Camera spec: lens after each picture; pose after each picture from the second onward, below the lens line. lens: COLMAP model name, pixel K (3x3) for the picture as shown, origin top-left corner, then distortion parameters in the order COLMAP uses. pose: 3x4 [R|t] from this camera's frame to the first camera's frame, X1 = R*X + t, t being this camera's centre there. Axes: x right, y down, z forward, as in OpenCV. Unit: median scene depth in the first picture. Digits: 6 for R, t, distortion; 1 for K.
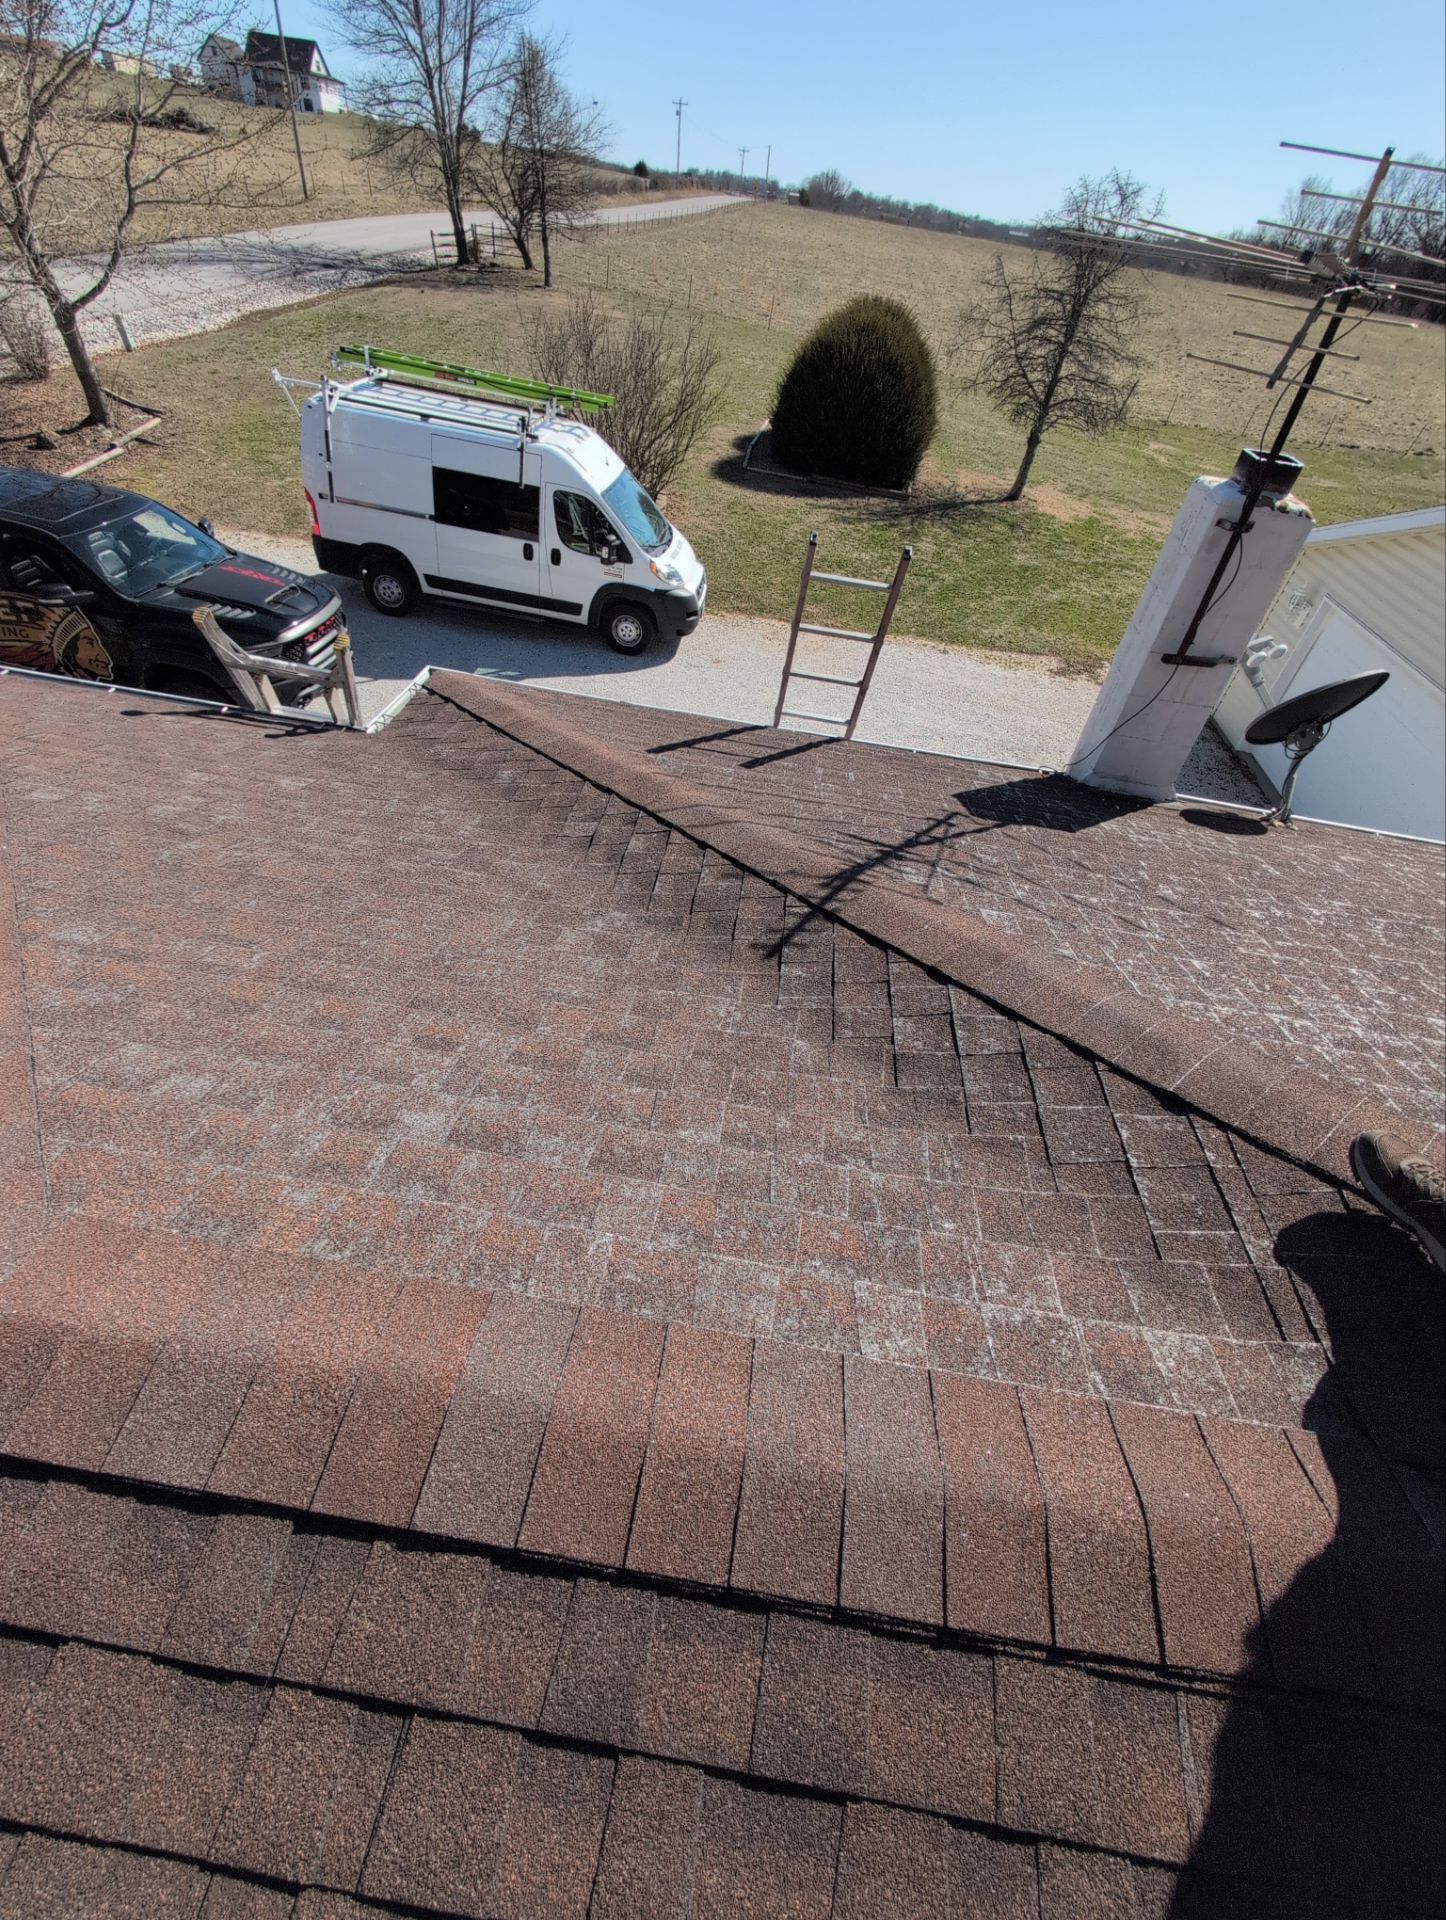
lens RADIAL K [[816.6, 0, 720.9], [0, 816.6, 950.9], [0, 0, 1]] dist [-0.000417, 0.000838]
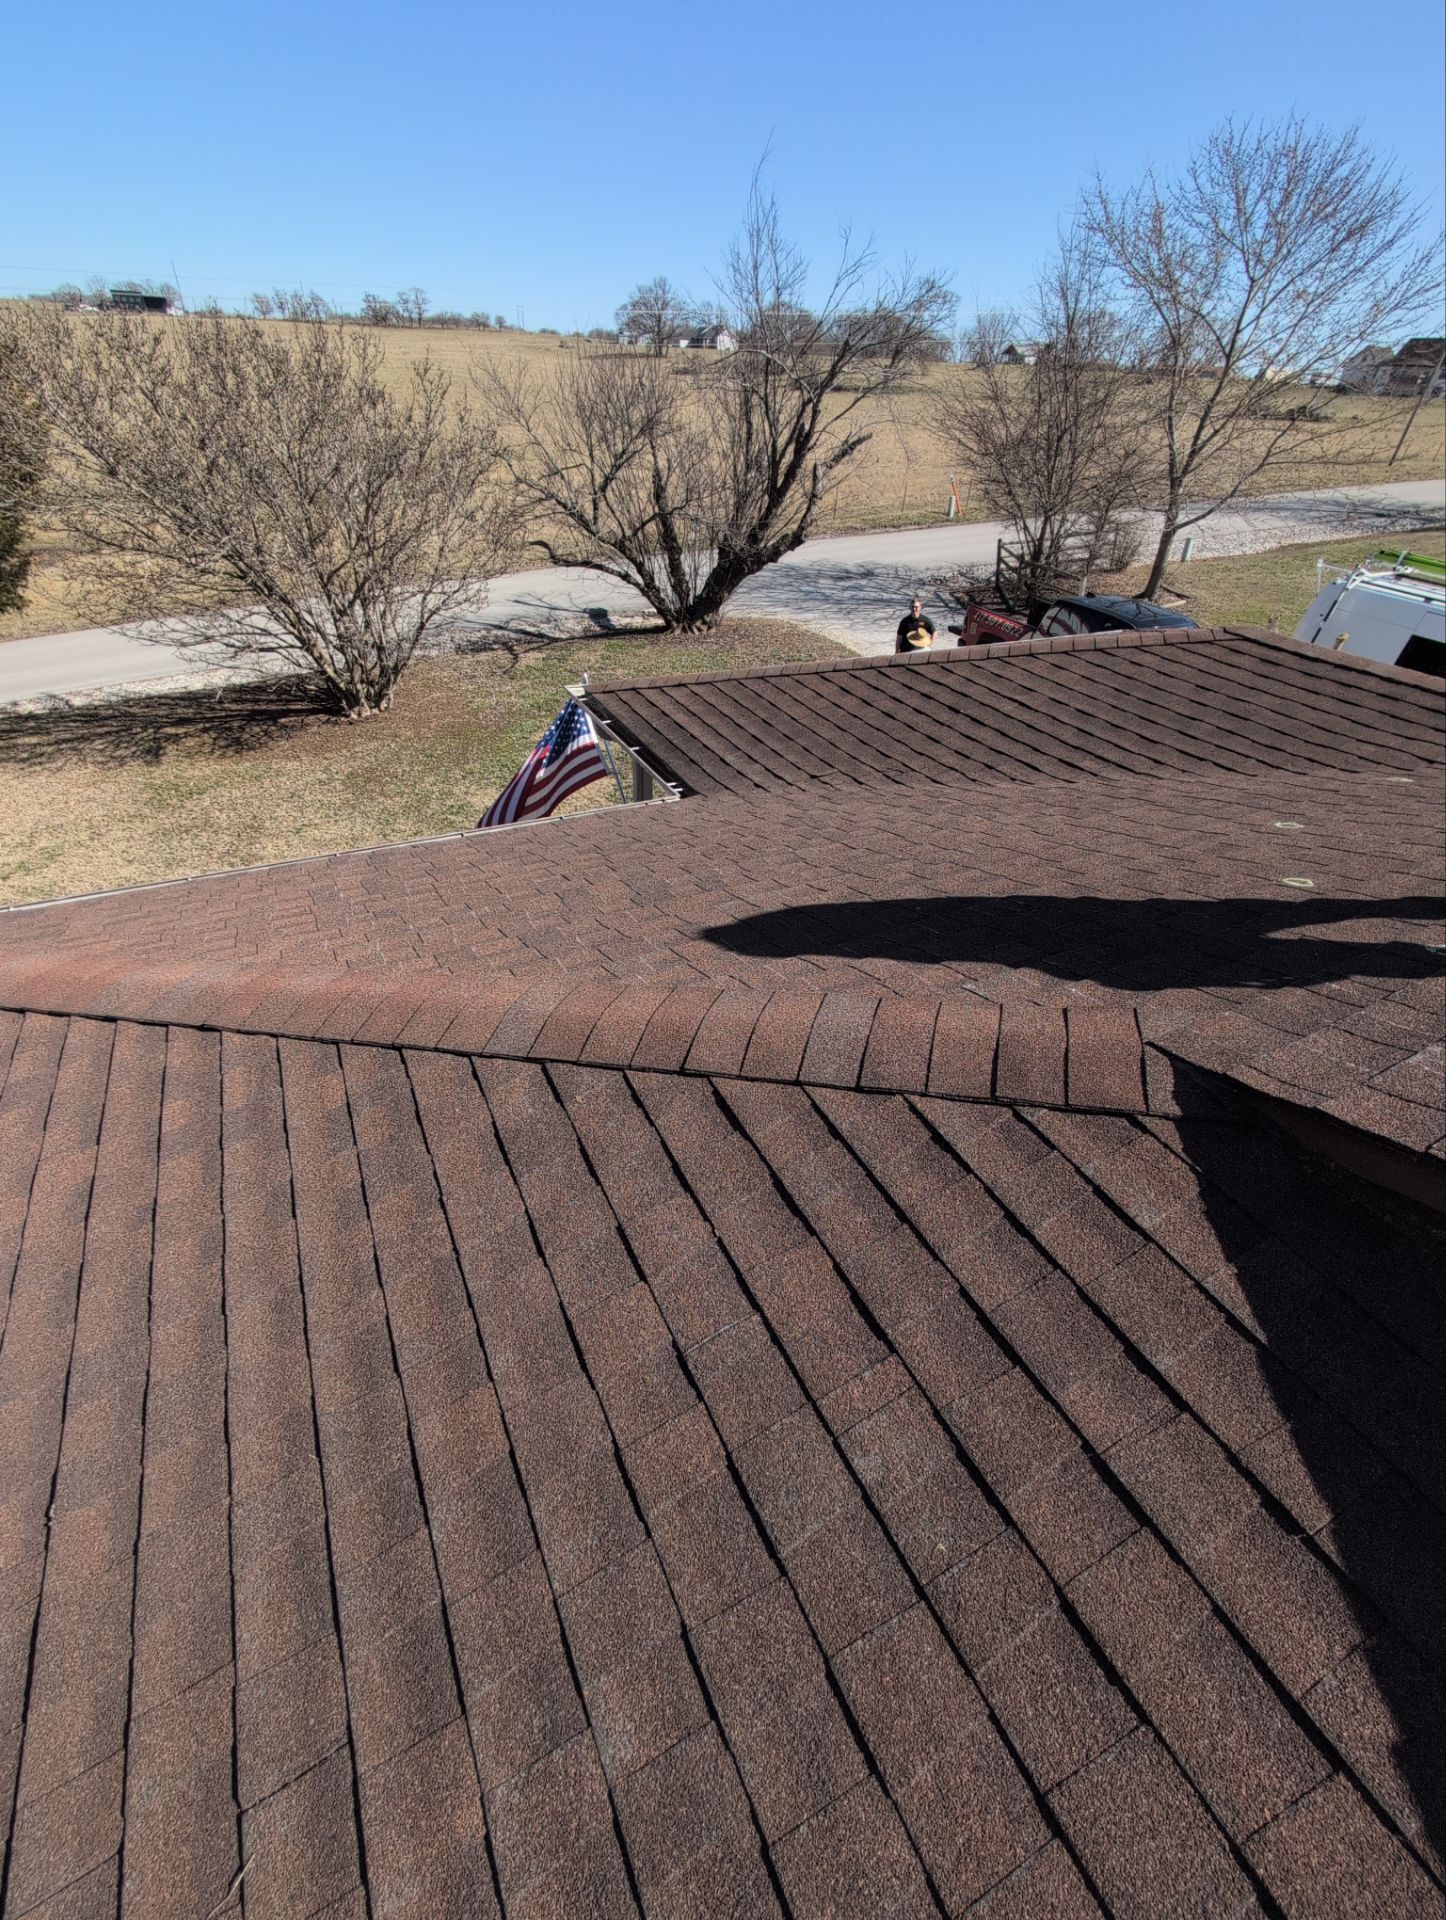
lens RADIAL K [[816.6, 0, 715.3], [0, 816.6, 960.8], [0, 0, 1]] dist [-0.000417, 0.000838]
pose [[0.570170, 0.408404, -0.712820, 0.118854], [-0.545761, 0.836841, 0.042918, 0.313451], [0.614045, 0.364559, 0.700033, -0.310451]]
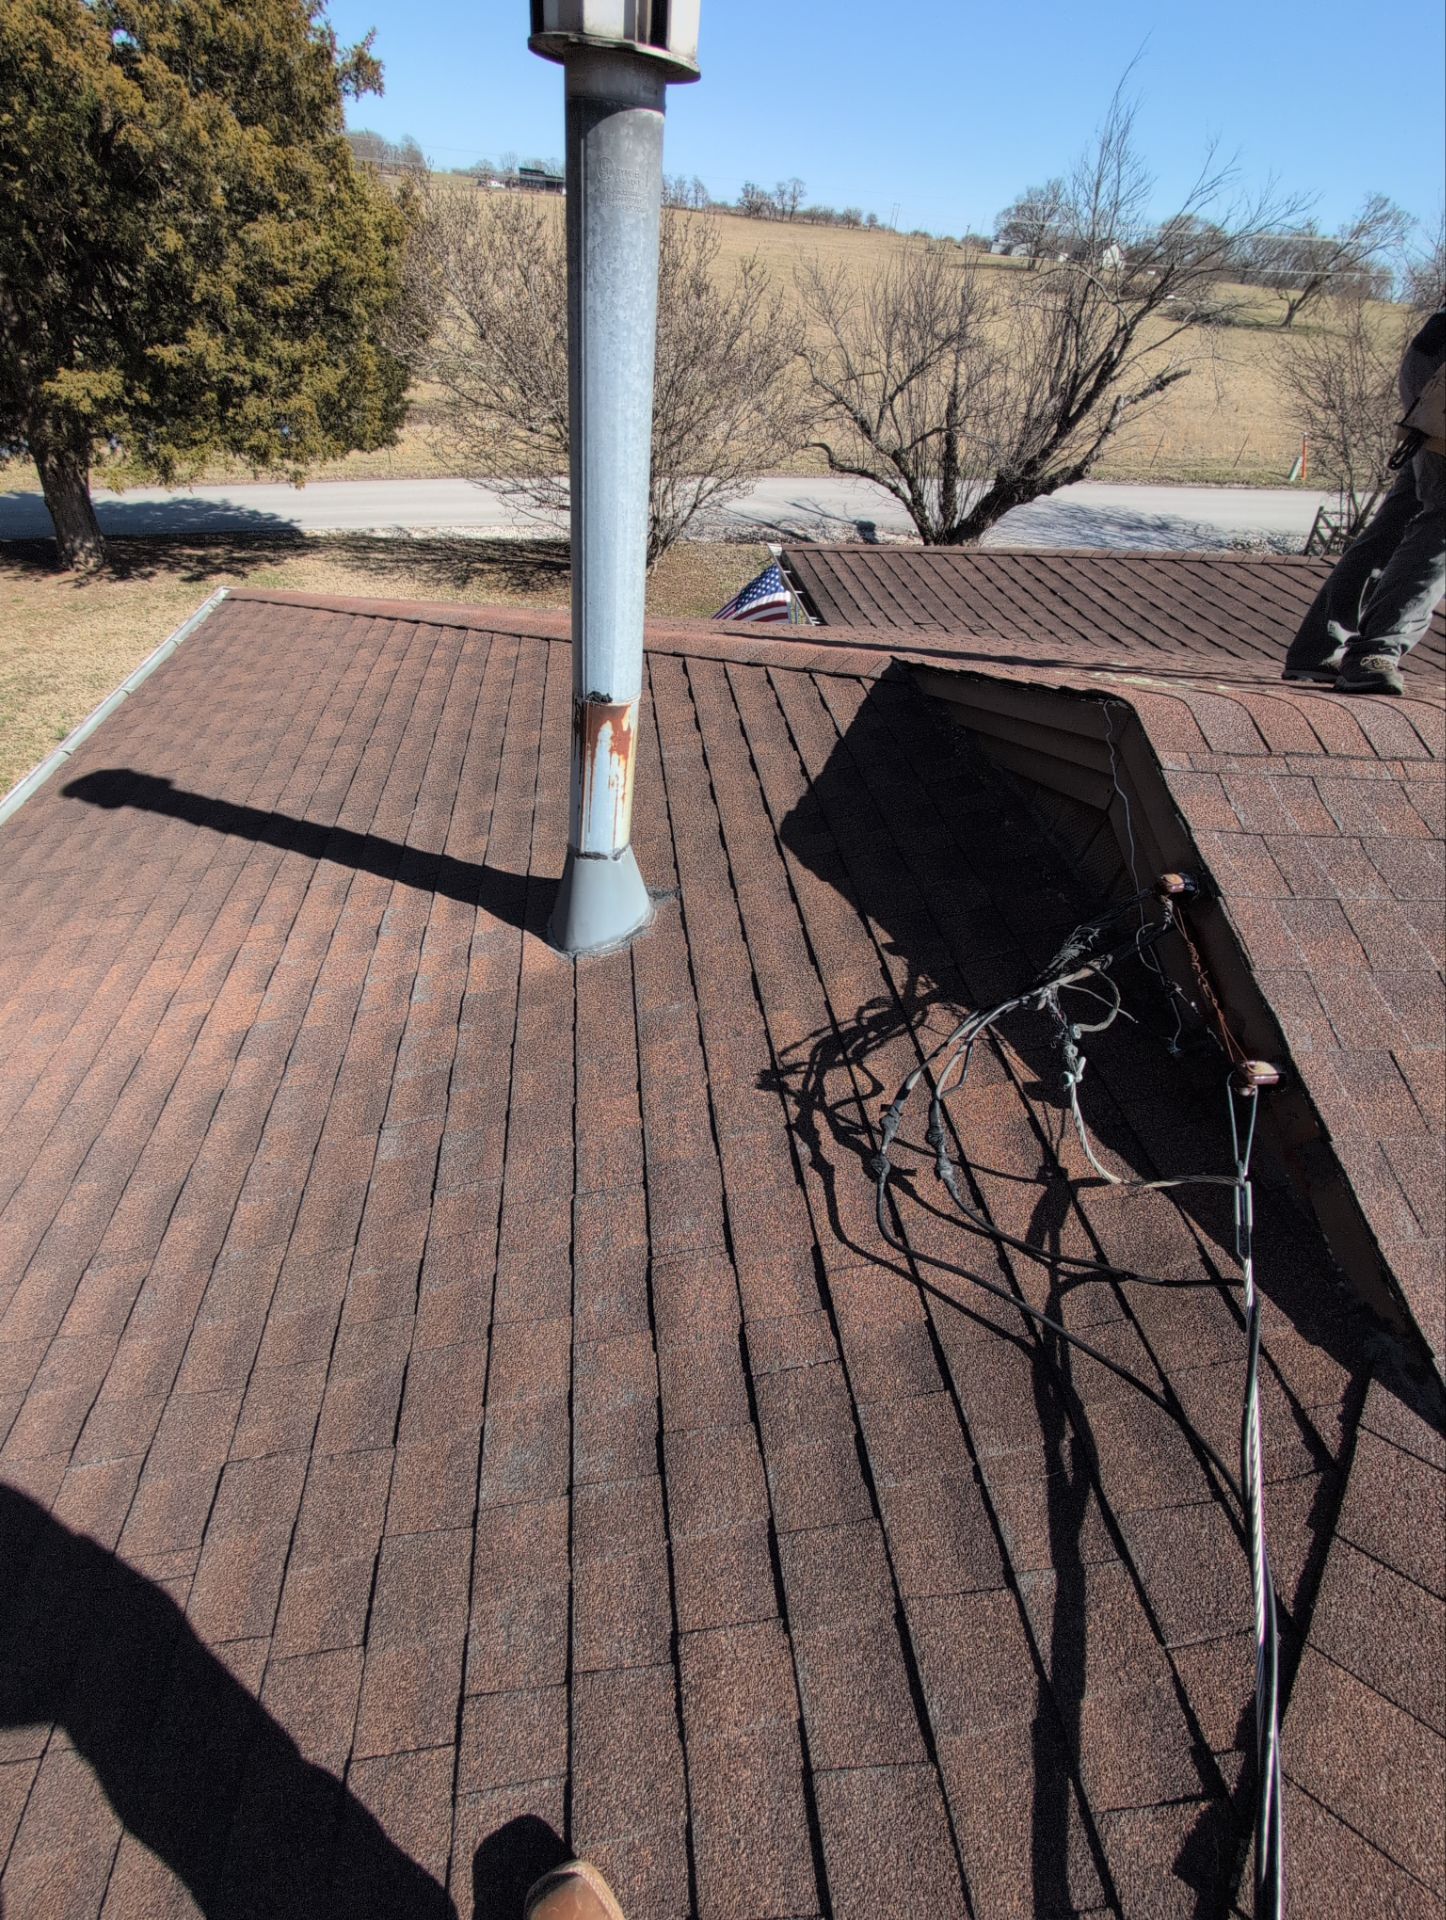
lens RADIAL K [[816.6, 0, 715.5], [0, 816.6, 961.6], [0, 0, 1]] dist [-0.000417, 0.000838]
pose [[0.263339, 0.570633, -0.777837, 0.304900], [-0.706325, 0.663236, 0.247432, 0.330271], [0.657082, 0.484247, 0.577708, -0.306039]]
